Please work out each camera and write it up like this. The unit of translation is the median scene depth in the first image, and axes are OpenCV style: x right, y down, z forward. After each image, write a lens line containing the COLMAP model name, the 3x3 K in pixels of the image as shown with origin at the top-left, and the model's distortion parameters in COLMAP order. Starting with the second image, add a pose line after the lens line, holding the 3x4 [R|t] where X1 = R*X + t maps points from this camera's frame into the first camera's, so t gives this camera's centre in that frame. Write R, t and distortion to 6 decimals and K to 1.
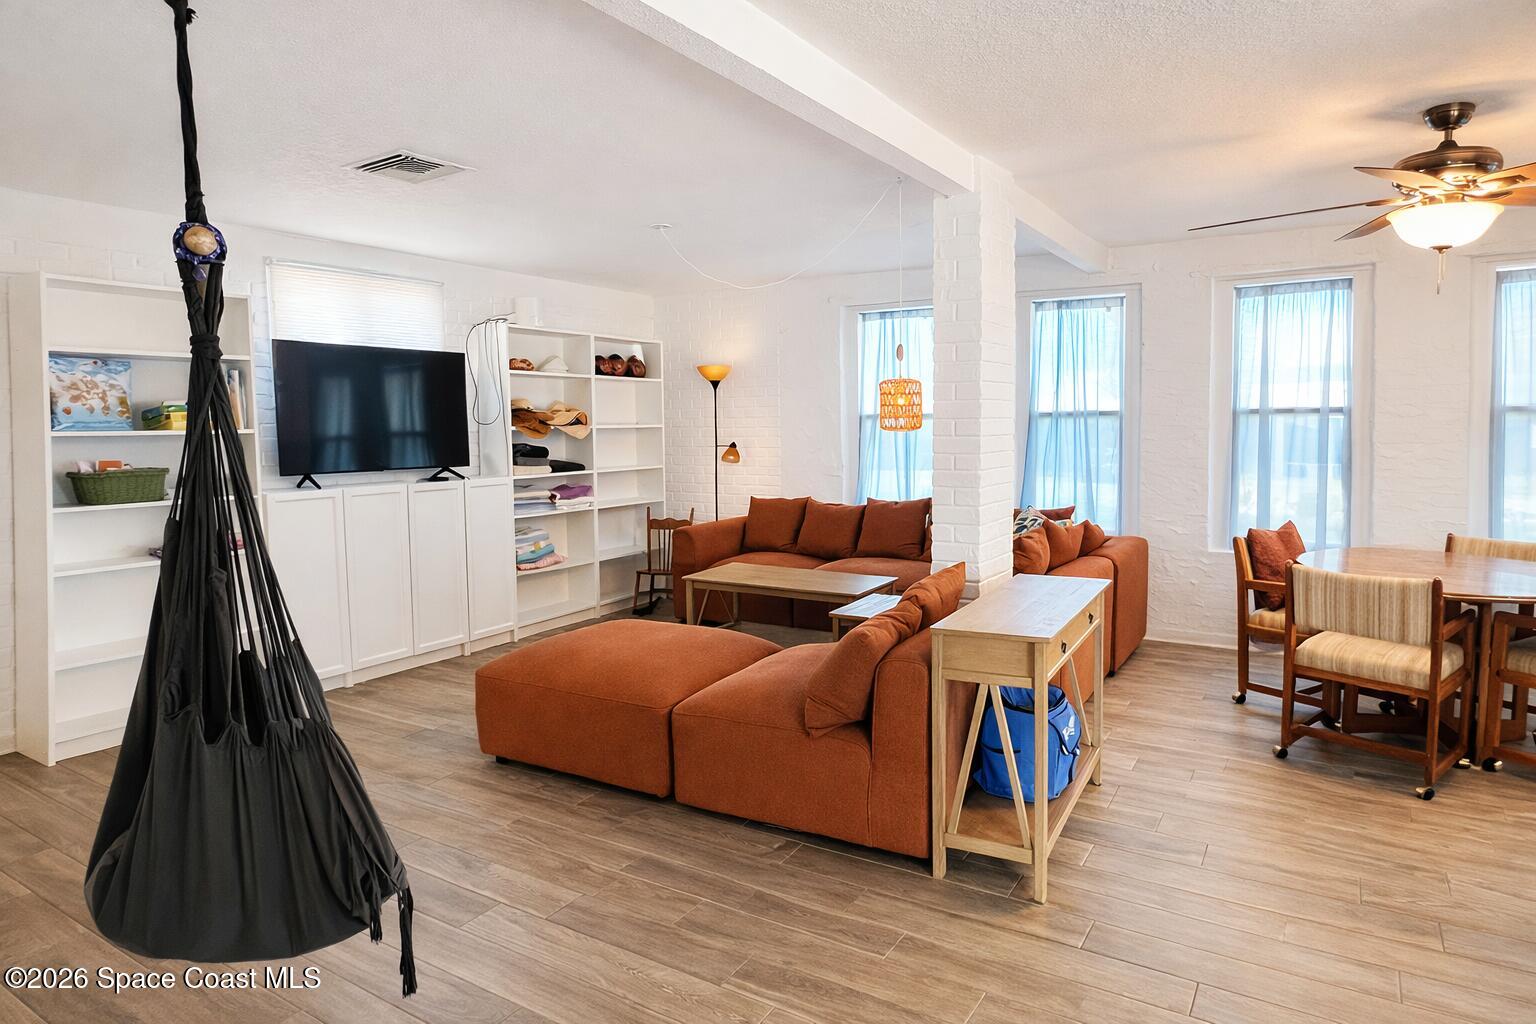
lens RADIAL K [[885.4, 0, 772.9], [0, 885.4, 508.0], [0, 0, 1]] dist [-0.017639, 0.000505]
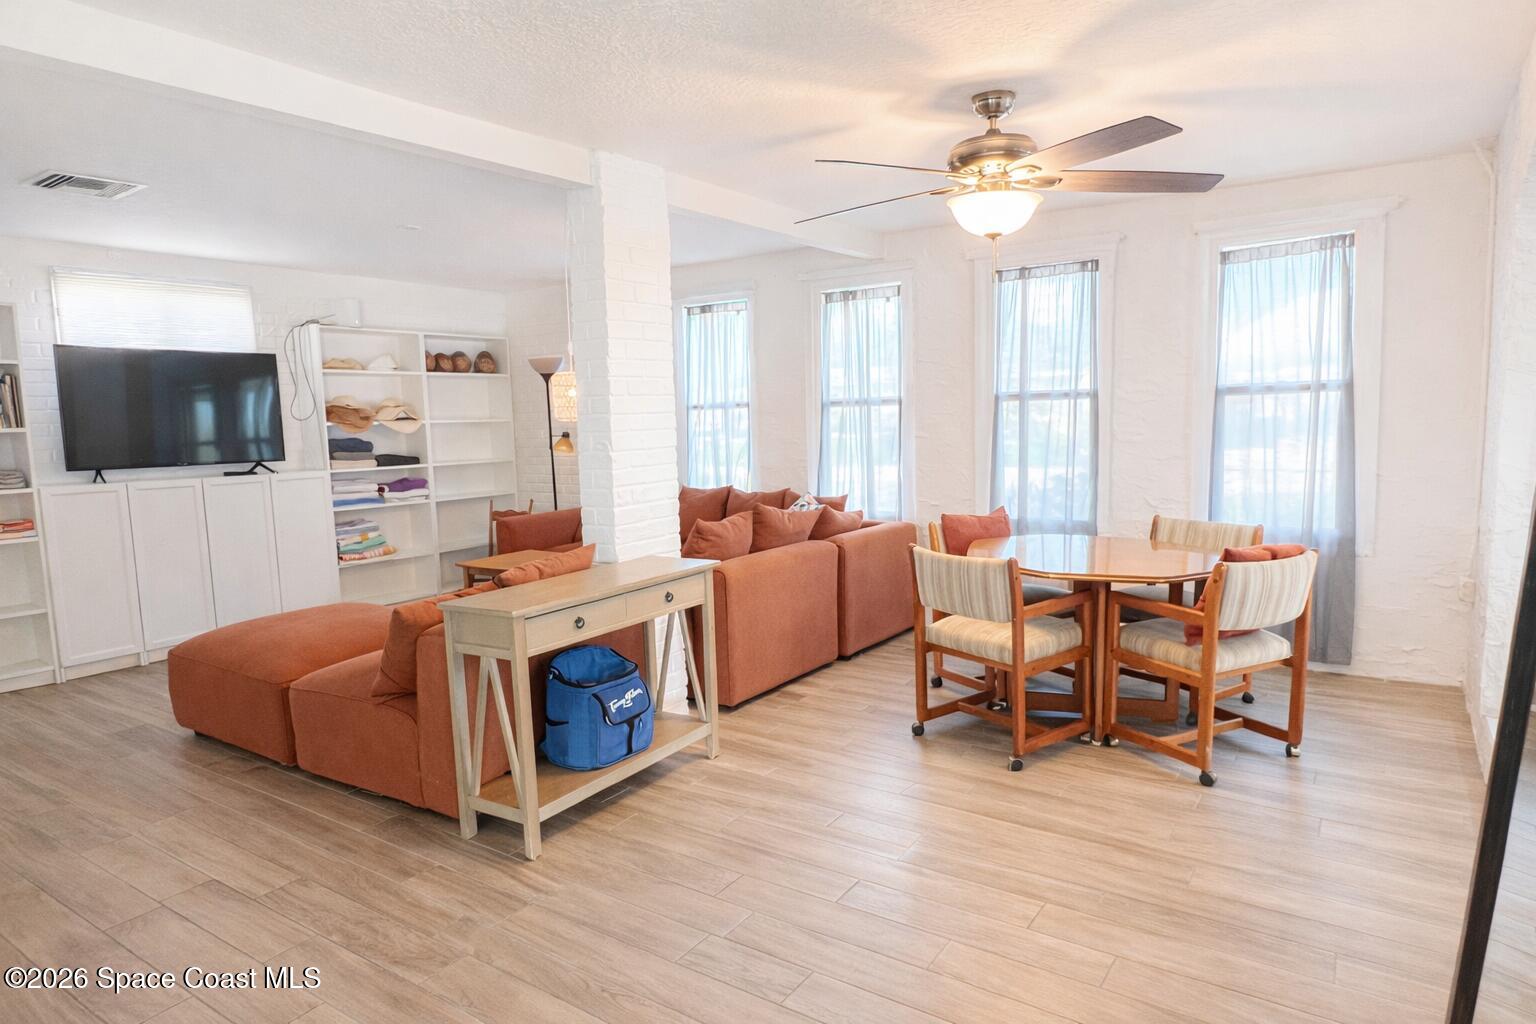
lens RADIAL K [[885.4, 0, 763.7], [0, 885.4, 512.1], [0, 0, 1]] dist [-0.017639, 0.000505]
pose [[0.999223, -0.008472, -0.038496, 0.259435], [0.008873, 0.999908, 0.010278, 0.007276], [0.038406, -0.010611, 0.999206, -0.022998]]
